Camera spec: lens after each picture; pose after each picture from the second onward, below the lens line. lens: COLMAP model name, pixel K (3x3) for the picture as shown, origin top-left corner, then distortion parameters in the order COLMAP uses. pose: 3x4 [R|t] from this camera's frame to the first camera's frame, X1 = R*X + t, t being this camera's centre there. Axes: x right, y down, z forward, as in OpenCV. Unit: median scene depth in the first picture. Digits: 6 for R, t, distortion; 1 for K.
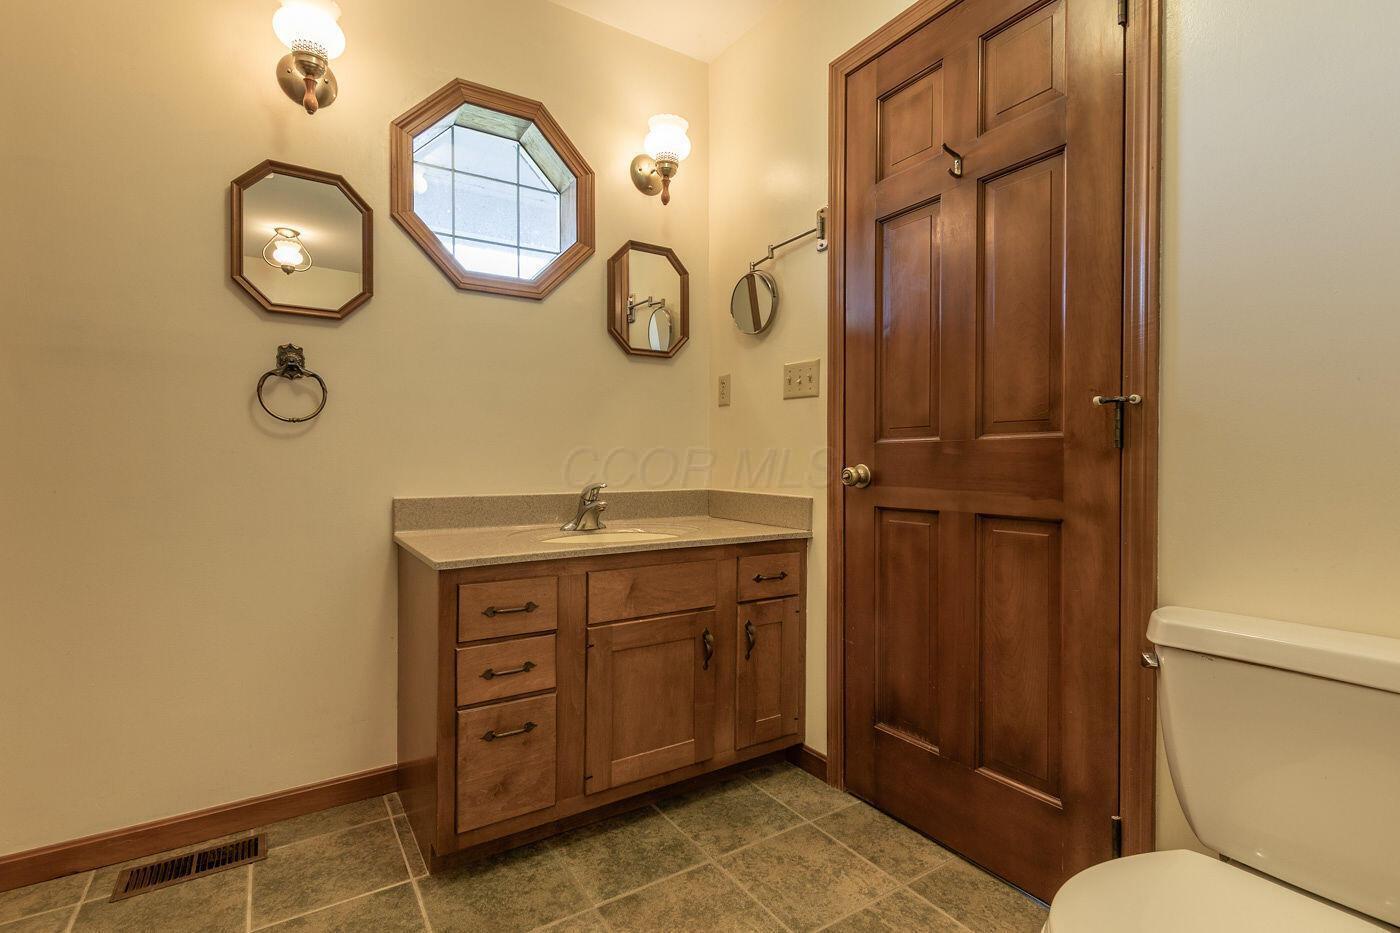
lens RADIAL K [[649.0, 0, 694.2], [0, 649.0, 489.2], [0, 0, 1]] dist [-0.000476, -0.000116]
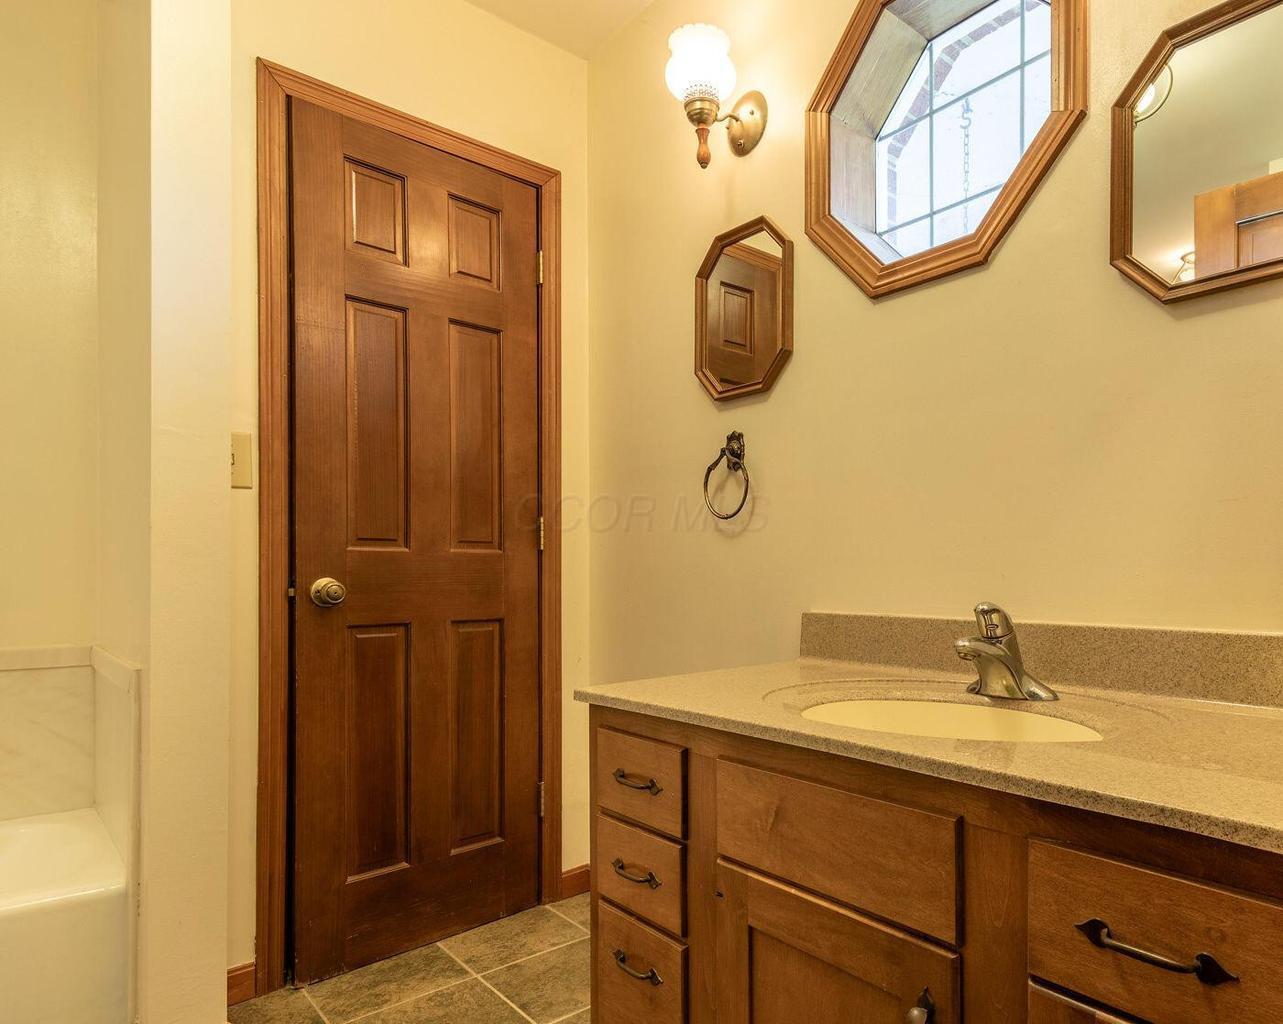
lens RADIAL K [[778.7, 0, 643.9], [0, 778.7, 584.4], [0, 0, 1]] dist [0.005573, 0.000163]
pose [[0.159886, 0.009216, -0.987092, 0.411859], [-0.036826, 0.999316, 0.003366, -0.015018], [0.986448, 0.035812, 0.160116, 0.721160]]
